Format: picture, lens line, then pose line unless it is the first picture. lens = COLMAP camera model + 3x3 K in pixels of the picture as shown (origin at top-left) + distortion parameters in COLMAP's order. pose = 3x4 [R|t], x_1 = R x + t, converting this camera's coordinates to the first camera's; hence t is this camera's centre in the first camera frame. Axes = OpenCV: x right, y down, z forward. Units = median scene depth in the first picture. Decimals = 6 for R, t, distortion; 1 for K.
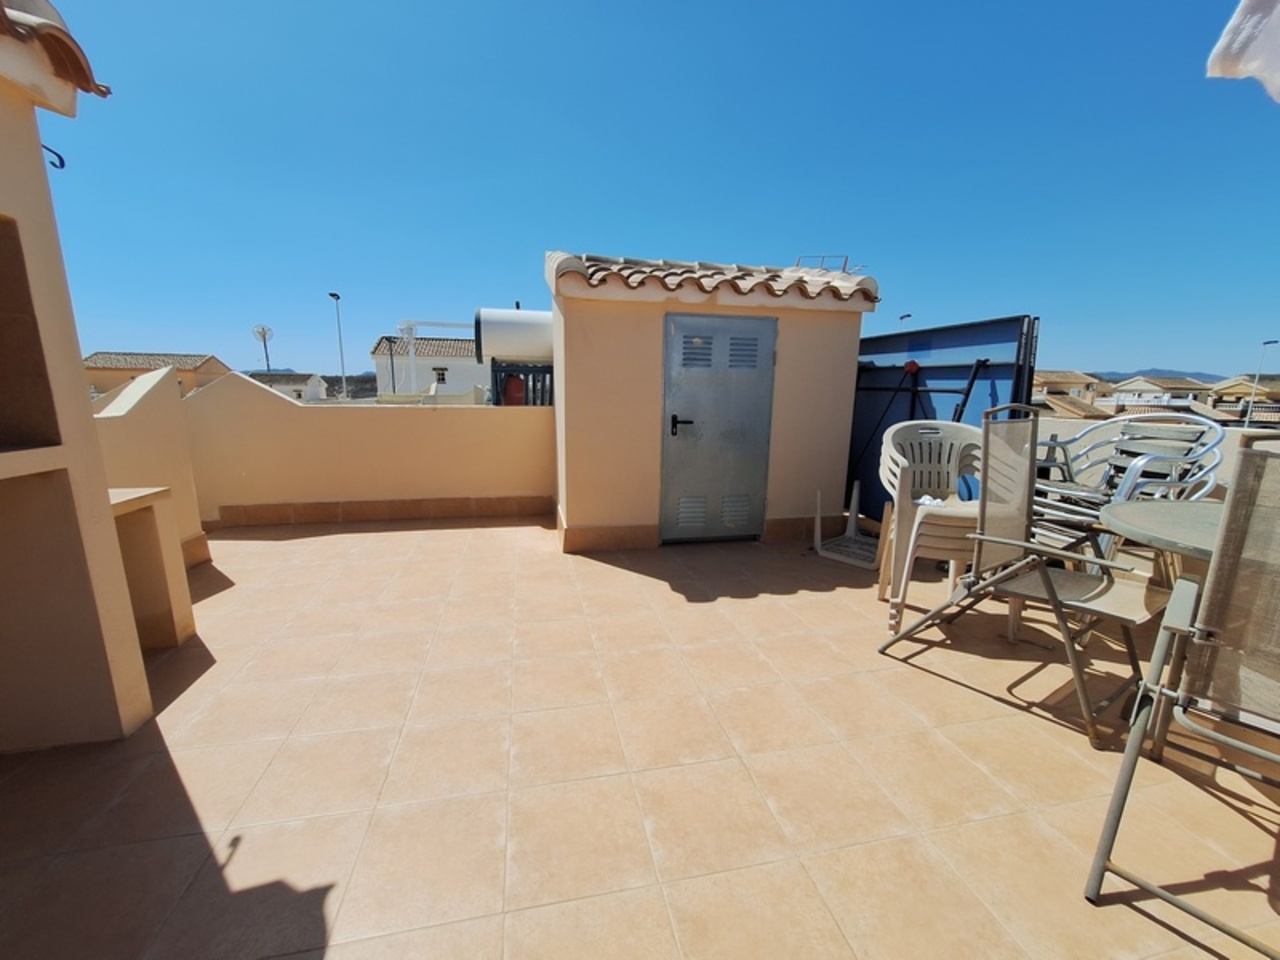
lens RADIAL K [[505.7, 0, 638.0], [0, 505.7, 486.9], [0, 0, 1]] dist [0.000480, -0.000072]
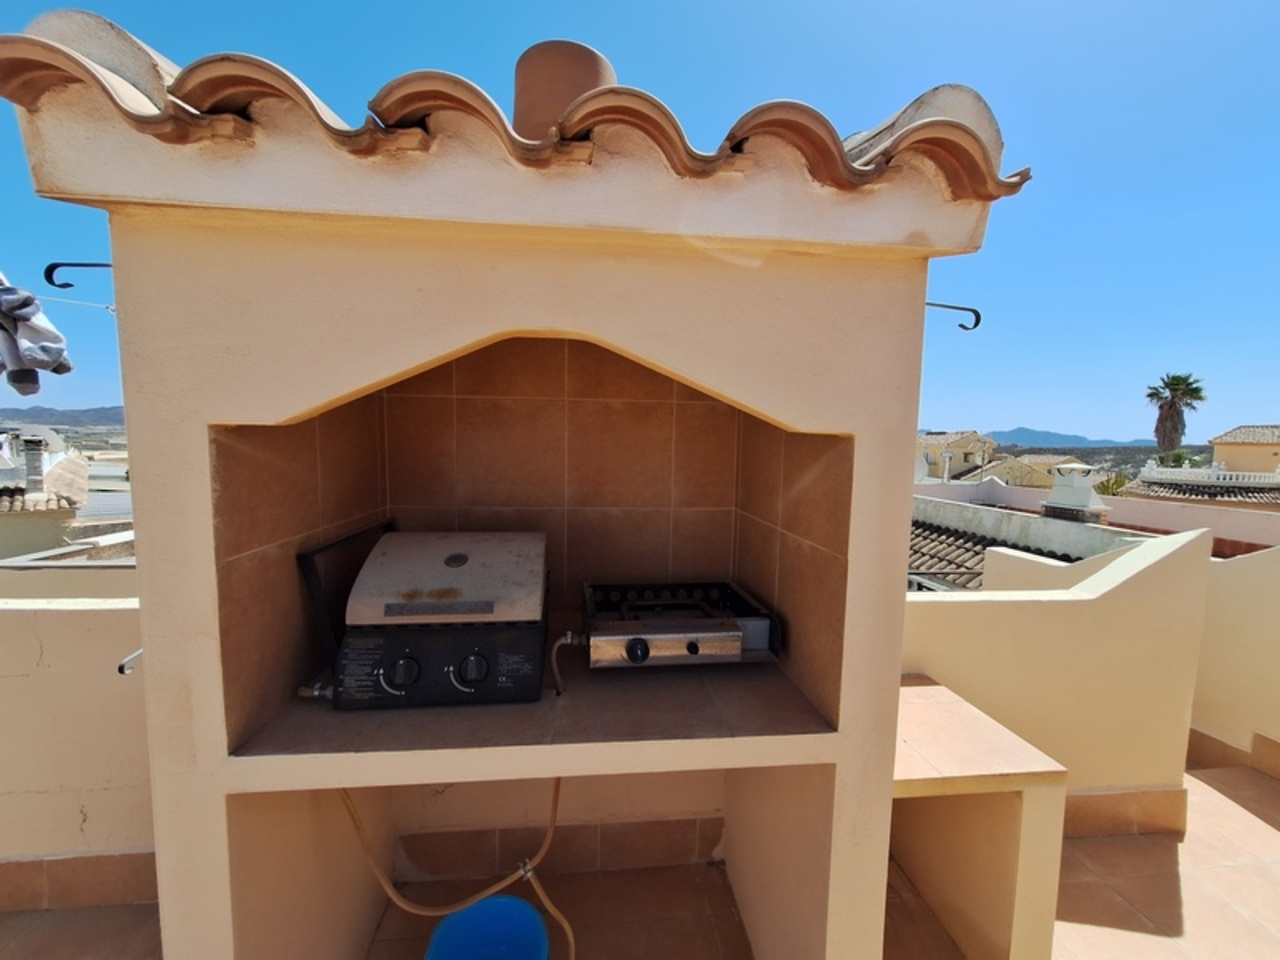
lens RADIAL K [[505.7, 0, 637.7], [0, 505.7, 486.9], [0, 0, 1]] dist [0.000480, -0.000072]
pose [[-0.109589, 0.076777, -0.991007, -0.407550], [-0.207534, 0.973271, 0.098353, -0.397722], [0.972070, 0.216446, -0.090726, 0.670895]]
